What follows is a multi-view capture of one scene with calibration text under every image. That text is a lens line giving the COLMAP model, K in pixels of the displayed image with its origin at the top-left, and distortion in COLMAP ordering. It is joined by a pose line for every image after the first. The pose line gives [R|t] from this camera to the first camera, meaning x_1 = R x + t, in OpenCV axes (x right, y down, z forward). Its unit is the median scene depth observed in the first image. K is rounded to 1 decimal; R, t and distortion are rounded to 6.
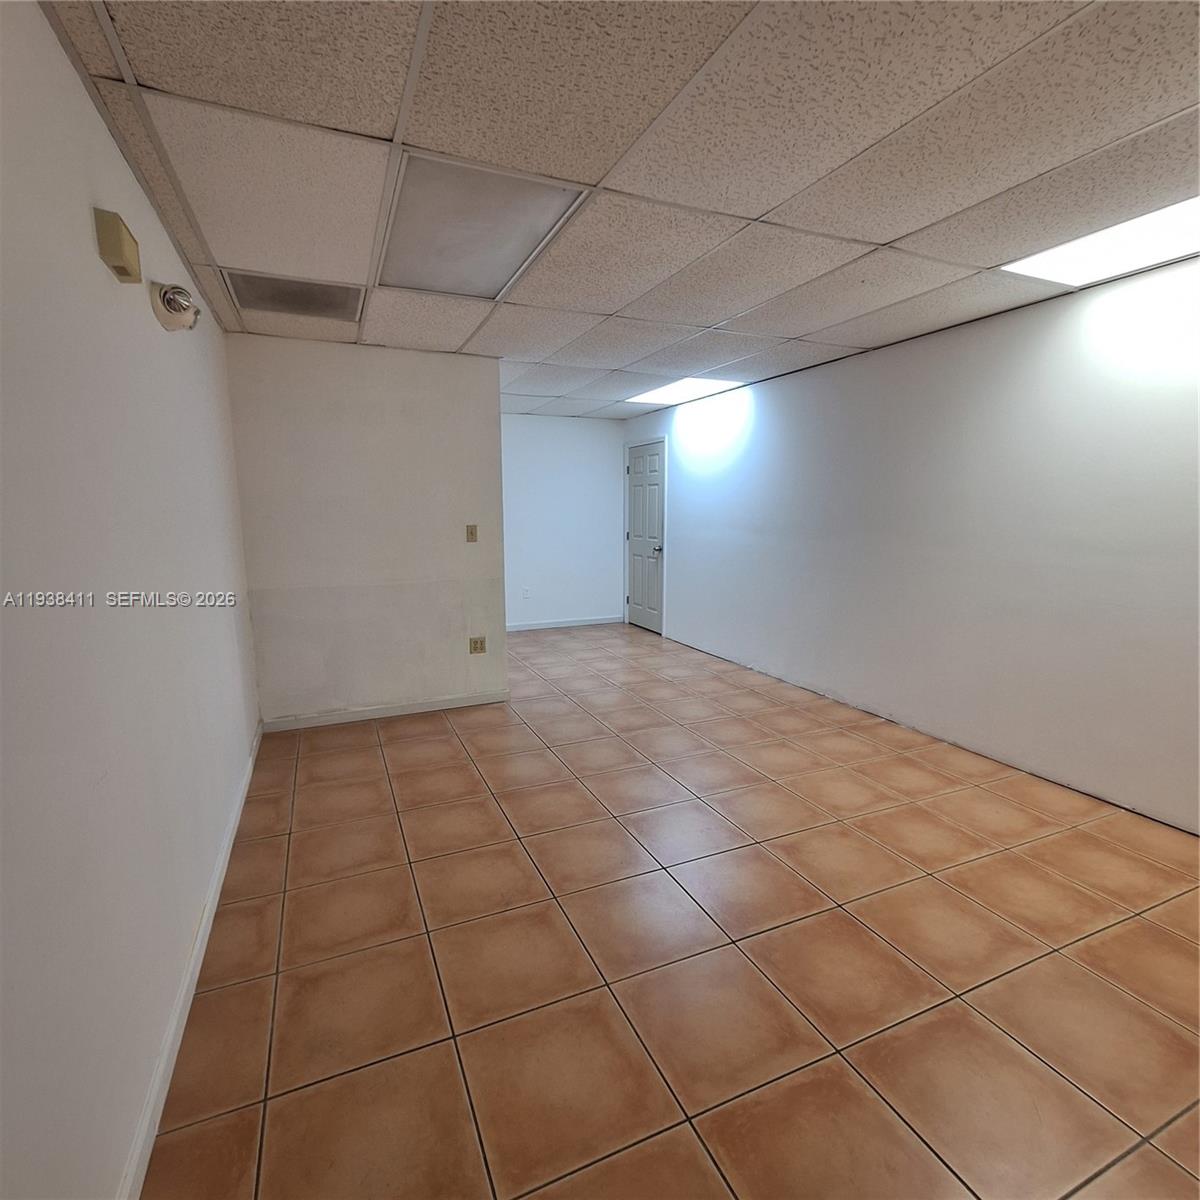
lens RADIAL K [[629.7, 0, 600.0], [0, 629.7, 600.0], [0, 0, 1]] dist [0.000329, 0.000276]
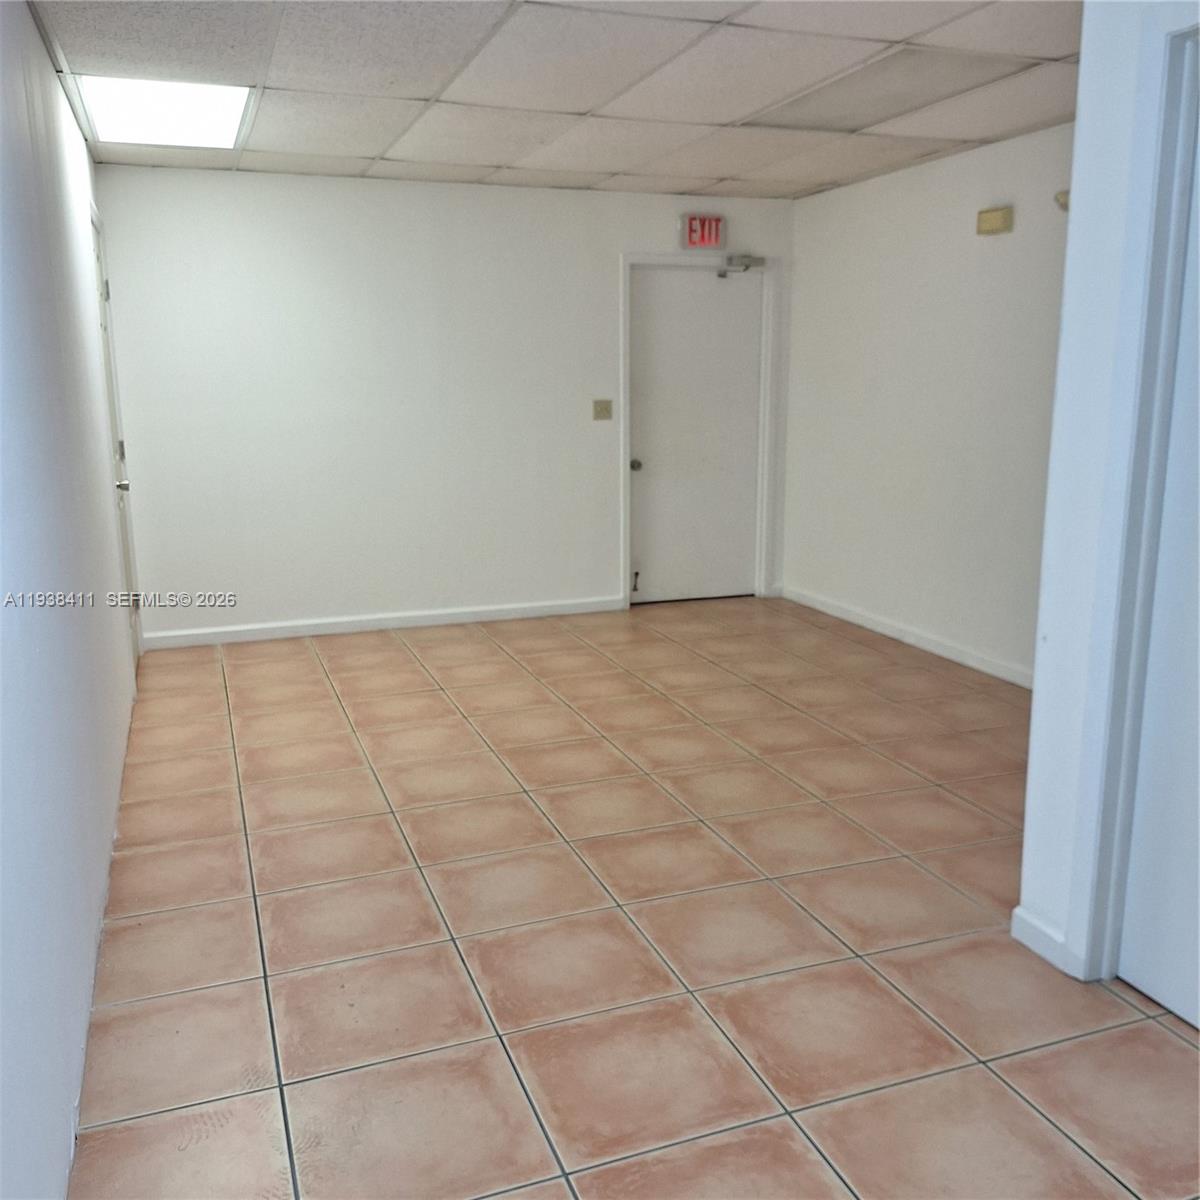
lens RADIAL K [[1111.8, 0, 612.5], [0, 1111.8, 609.9], [0, 0, 1]] dist [0.165123, -0.281445]
pose [[-0.998154, -0.000540, 0.060727, 0.051378], [0.021036, 0.934974, 0.354093, -0.317271], [-0.056969, 0.354717, -0.933236, 2.060370]]
